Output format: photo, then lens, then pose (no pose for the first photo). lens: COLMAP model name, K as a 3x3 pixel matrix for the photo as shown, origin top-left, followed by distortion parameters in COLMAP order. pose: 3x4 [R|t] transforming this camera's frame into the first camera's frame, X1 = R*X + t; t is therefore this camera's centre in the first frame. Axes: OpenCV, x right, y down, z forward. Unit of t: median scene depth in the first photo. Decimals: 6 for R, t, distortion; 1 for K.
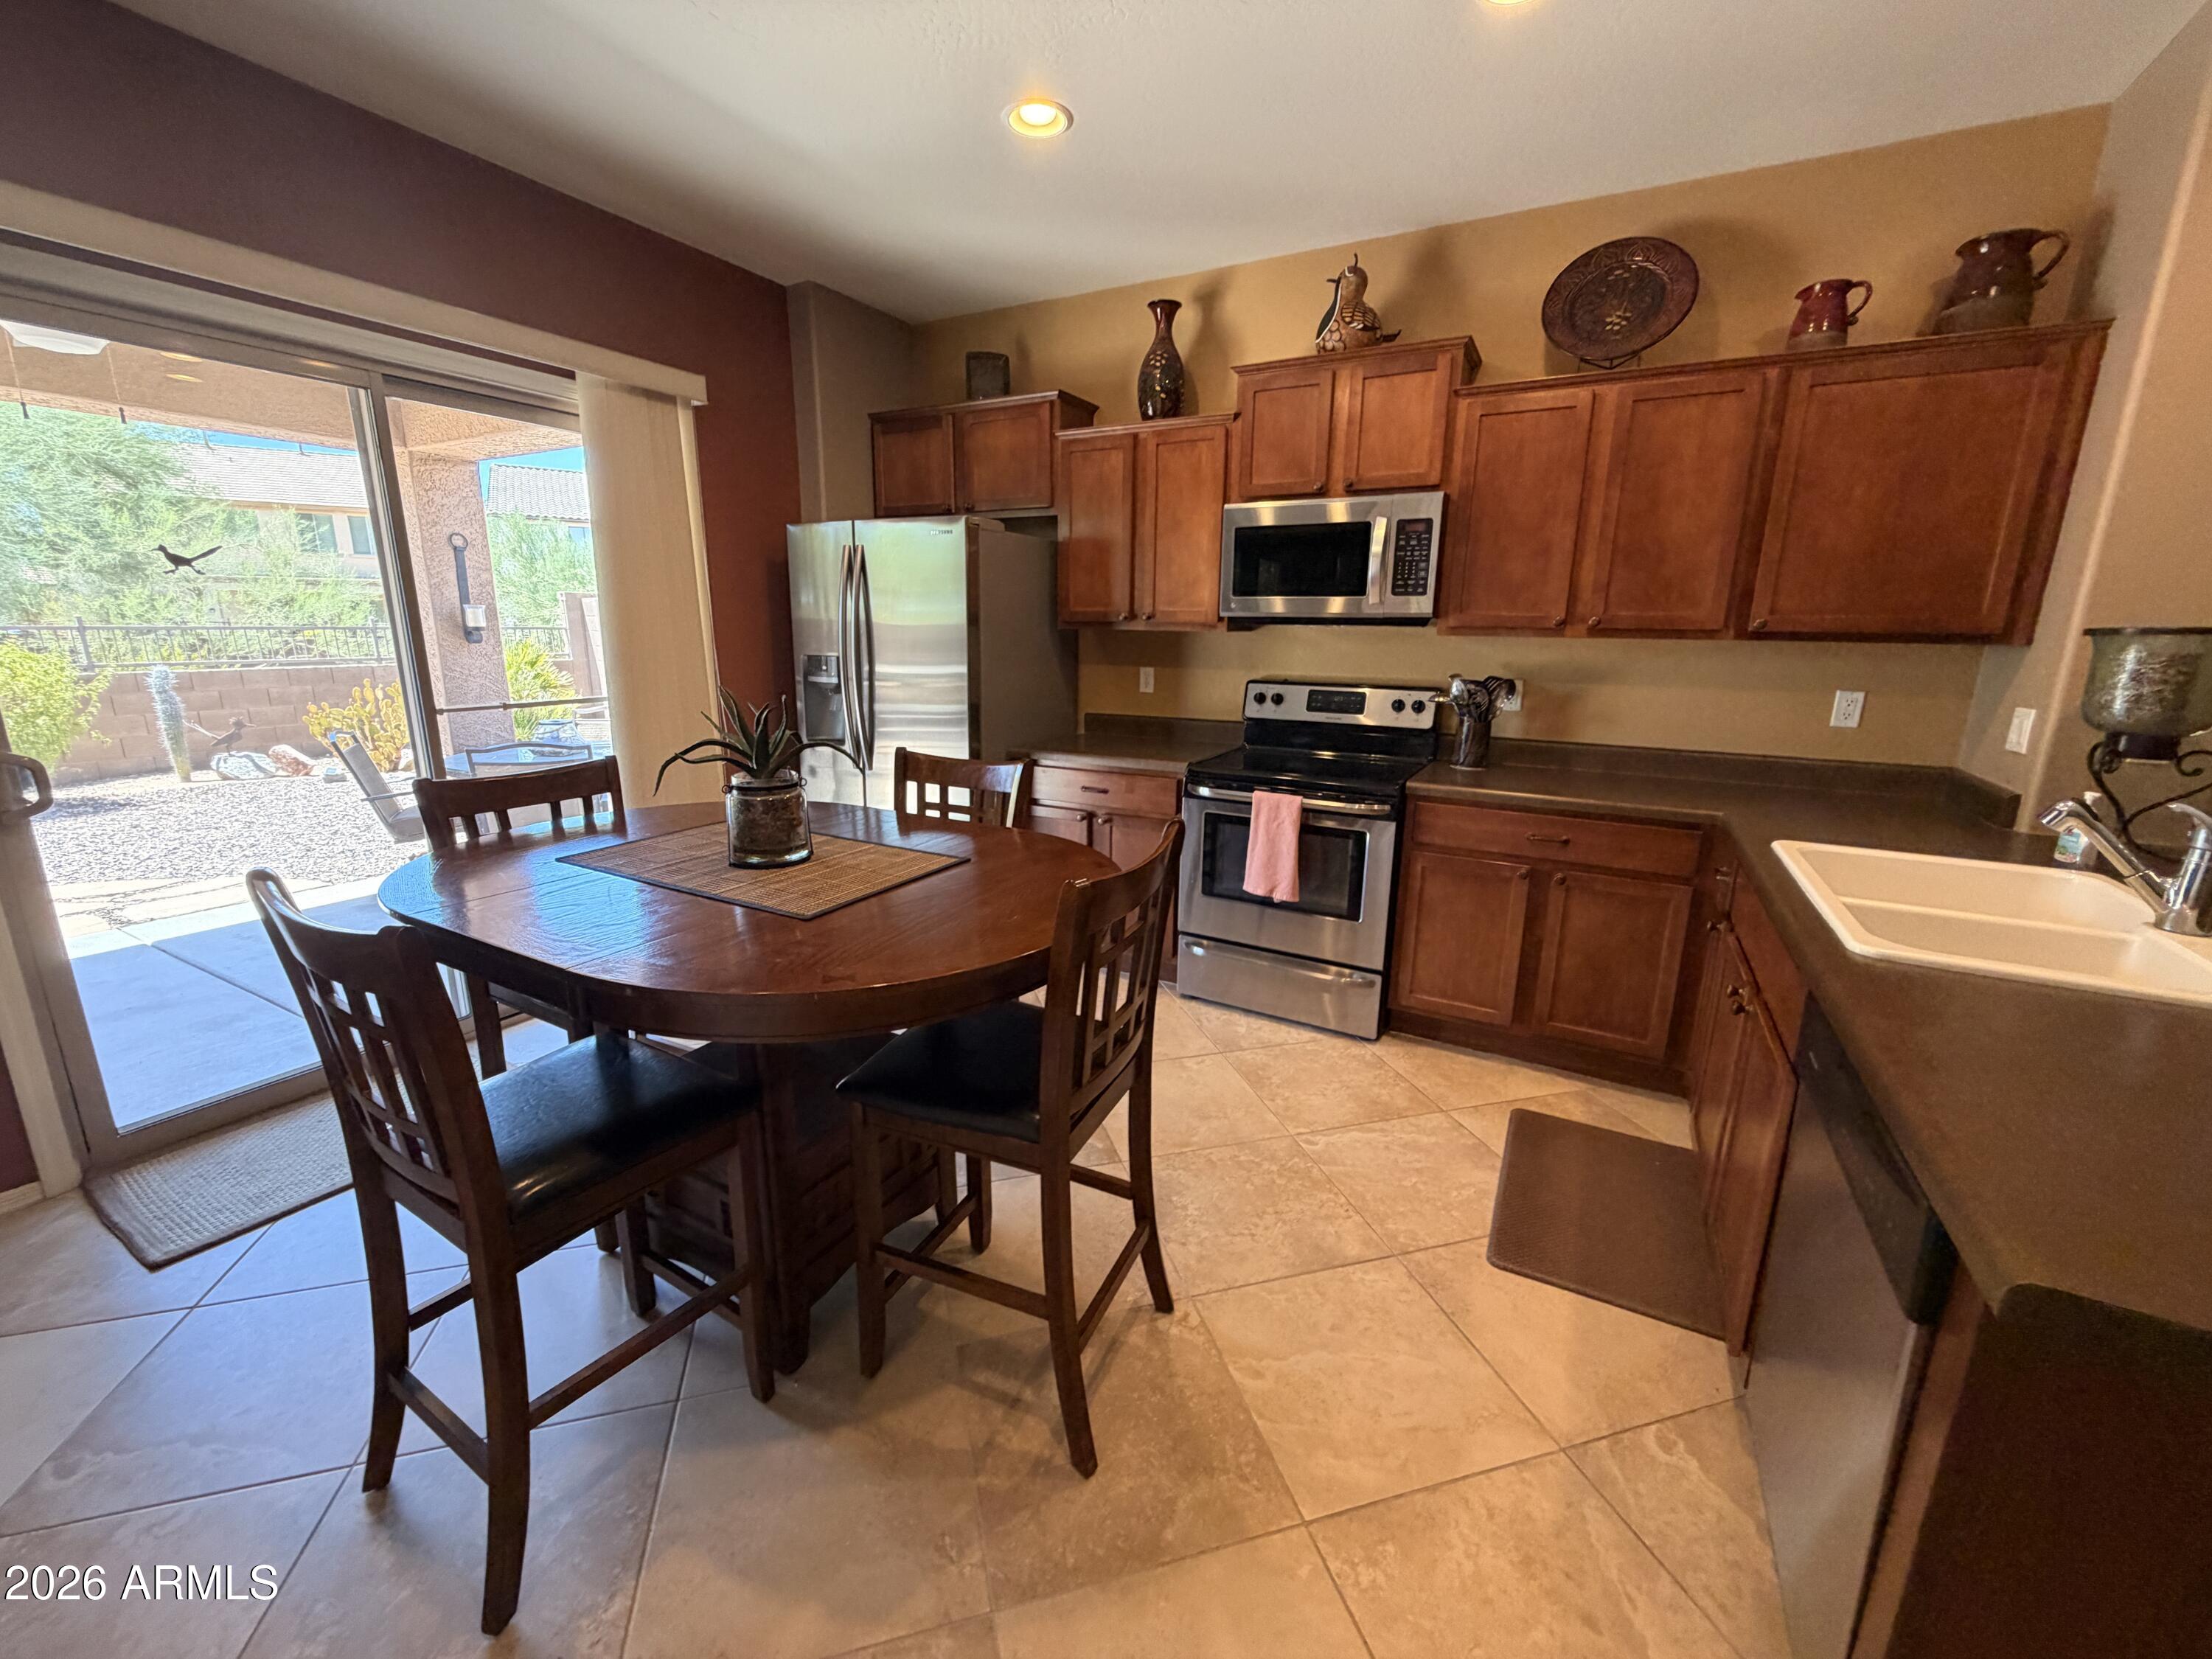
lens RADIAL K [[884.9, 0, 1099.8], [0, 884.9, 826.7], [0, 0, 1]] dist [0.000611, 0.000575]
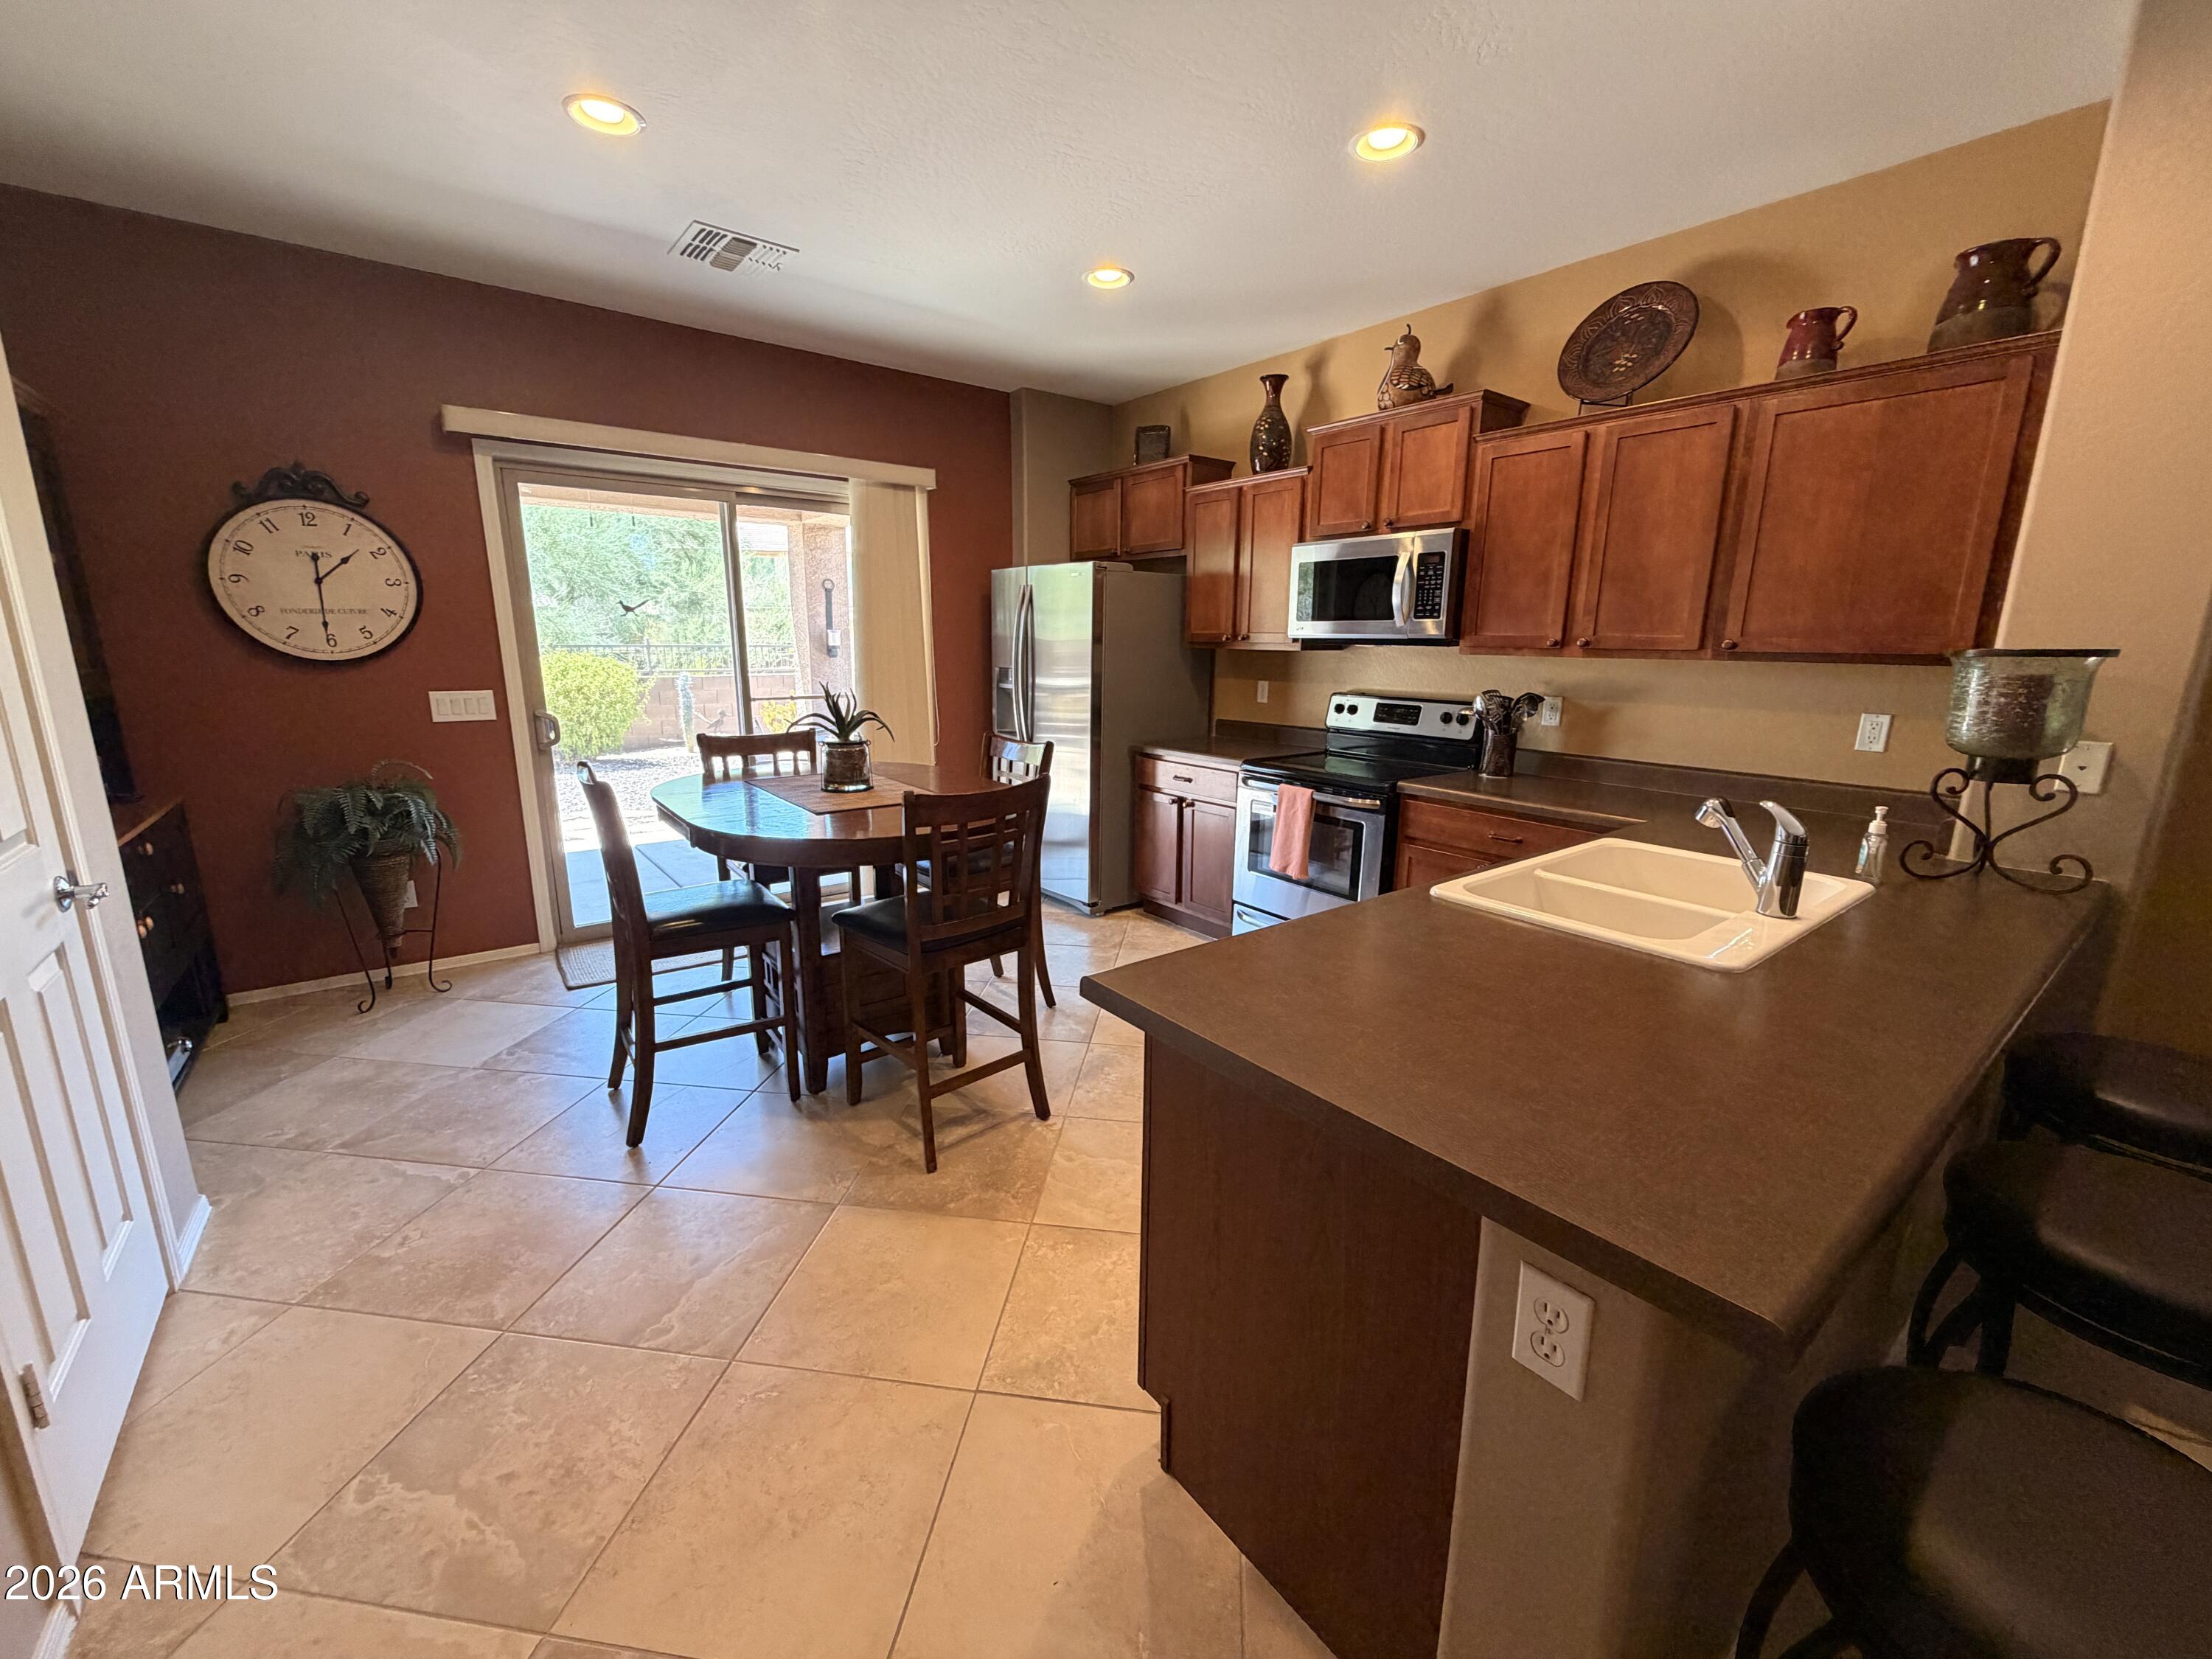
lens RADIAL K [[884.9, 0, 1099.8], [0, 884.9, 826.7], [0, 0, 1]] dist [0.000611, 0.000575]
pose [[0.918450, 0.080060, -0.387350, 0.403080], [-0.087650, 0.996149, -0.001938, 0.039691], [0.385703, 0.035731, 0.921931, -0.184833]]
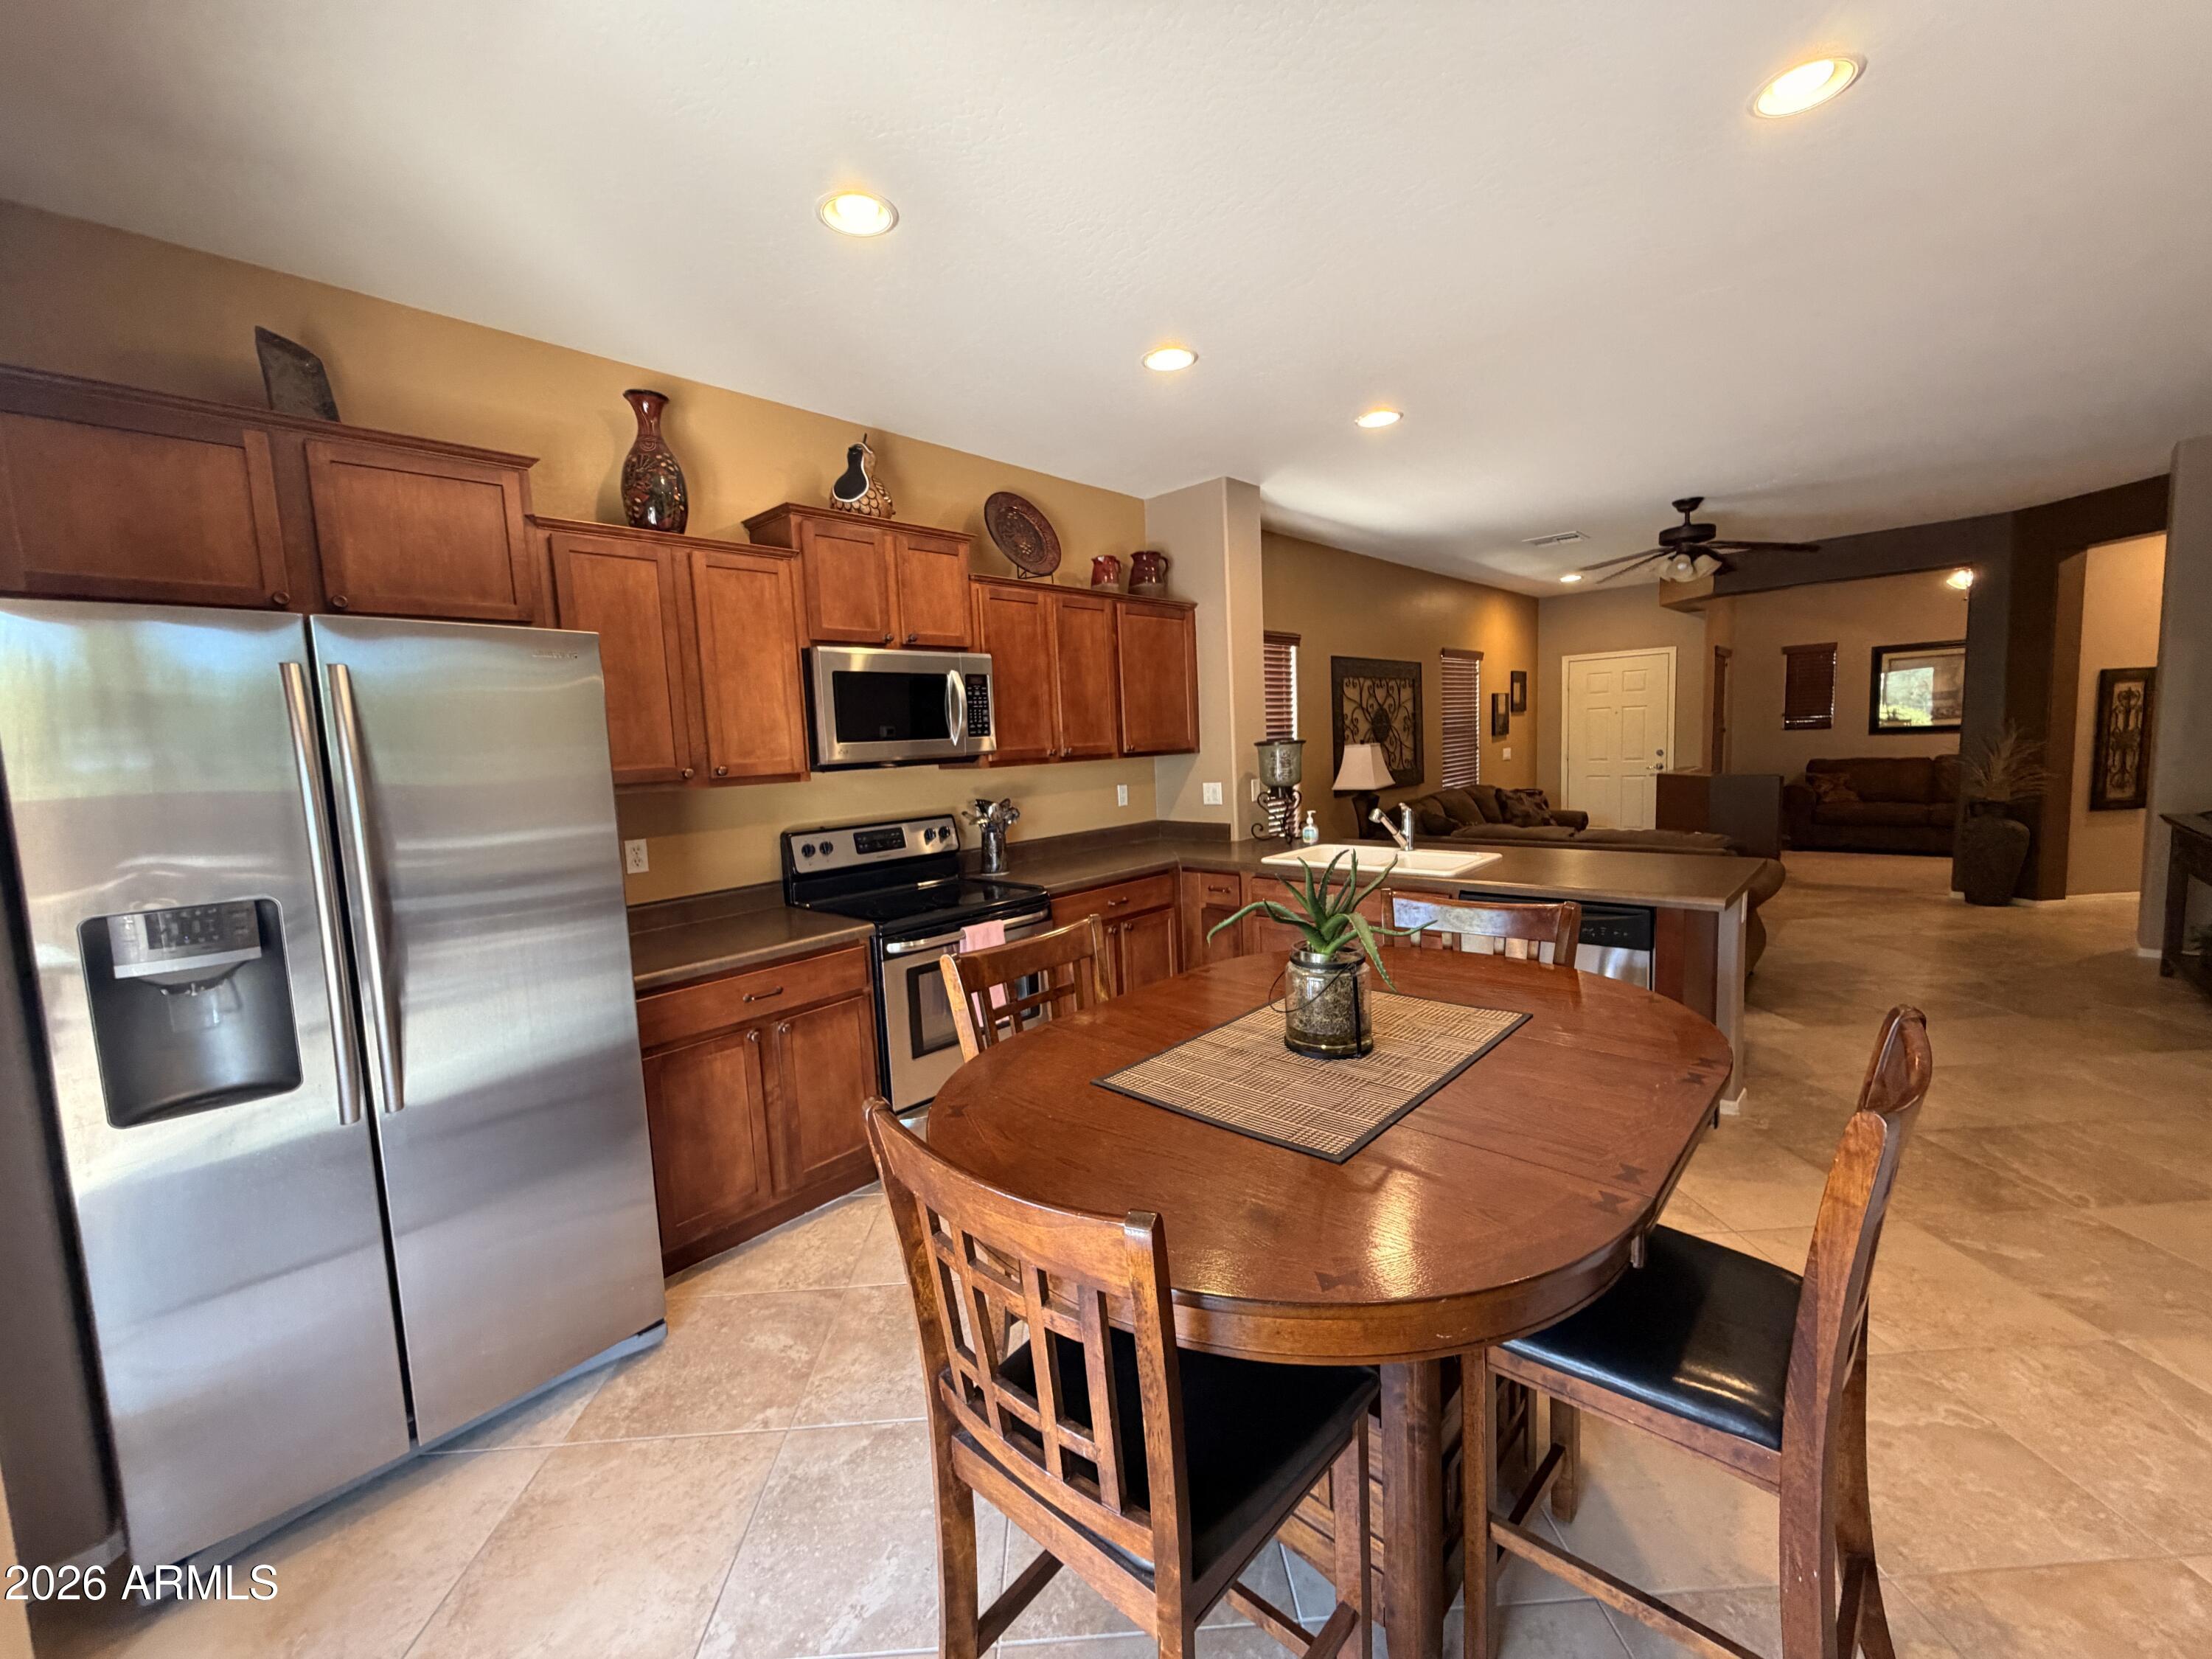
lens RADIAL K [[884.9, 0, 1099.8], [0, 884.9, 826.7], [0, 0, 1]] dist [0.000611, 0.000575]
pose [[0.234036, -0.120146, 0.964776, -0.722226], [0.265305, 0.962565, 0.055513, -0.160742], [-0.935329, 0.242967, 0.257150, 0.548241]]
